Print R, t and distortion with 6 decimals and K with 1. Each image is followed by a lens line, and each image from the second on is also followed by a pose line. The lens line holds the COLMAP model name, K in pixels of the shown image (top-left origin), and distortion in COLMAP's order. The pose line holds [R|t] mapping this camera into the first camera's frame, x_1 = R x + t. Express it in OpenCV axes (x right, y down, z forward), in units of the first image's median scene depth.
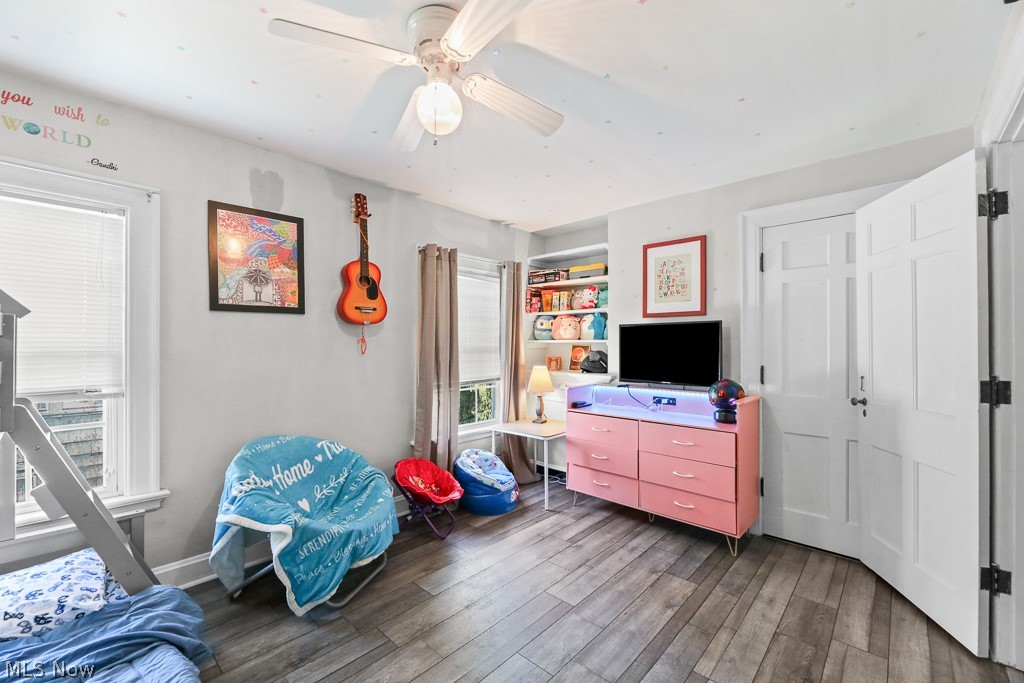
lens RADIAL K [[414.9, 0, 507.7], [0, 414.9, 343.8], [0, 0, 1]] dist [-0.000869, -0.000358]
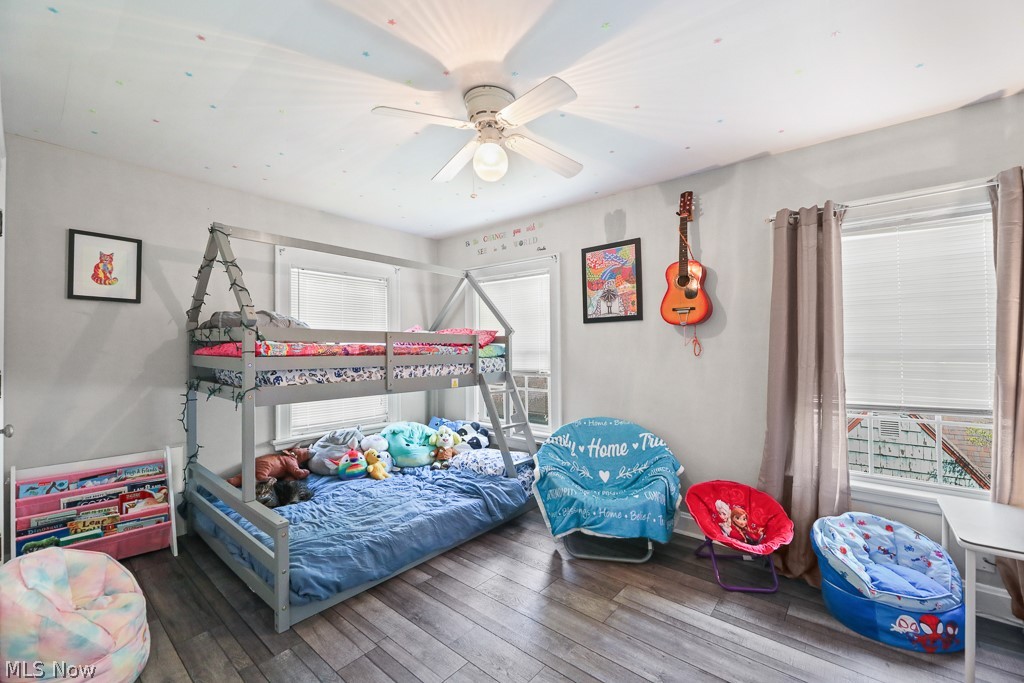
lens RADIAL K [[414.9, 0, 507.7], [0, 414.9, 343.8], [0, 0, 1]] dist [-0.000869, -0.000358]
pose [[0.063728, -0.012130, -0.997894, 0.653601], [0.006576, 0.999910, -0.011734, 0.006302], [0.997946, -0.005815, 0.063802, 0.567093]]
